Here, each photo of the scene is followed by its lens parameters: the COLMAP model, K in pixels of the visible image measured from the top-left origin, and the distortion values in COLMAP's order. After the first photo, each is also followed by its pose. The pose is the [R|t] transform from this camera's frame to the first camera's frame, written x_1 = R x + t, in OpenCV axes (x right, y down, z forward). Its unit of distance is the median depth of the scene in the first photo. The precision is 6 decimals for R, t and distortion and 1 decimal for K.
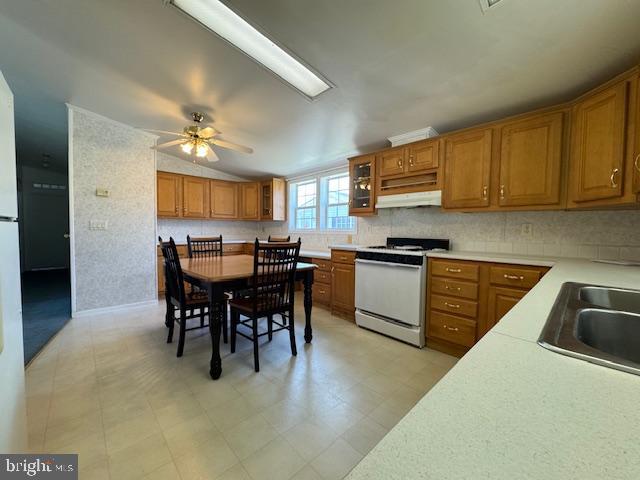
lens RADIAL K [[254.9, 0, 319.5], [0, 254.9, 241.3], [0, 0, 1]] dist [0.001098, 0.000145]
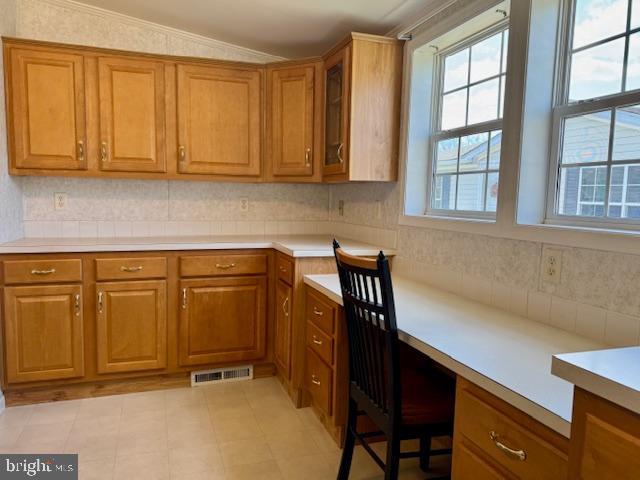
lens RADIAL K [[461.3, 0, 317.1], [0, 461.3, 240.5], [0, 0, 1]] dist [-0.033289, -0.001584]
pose [[0.904691, 0.058886, -0.421979, 0.012389], [-0.039709, 0.997746, 0.054100, -0.041342], [0.424213, -0.032187, 0.904990, 0.503499]]
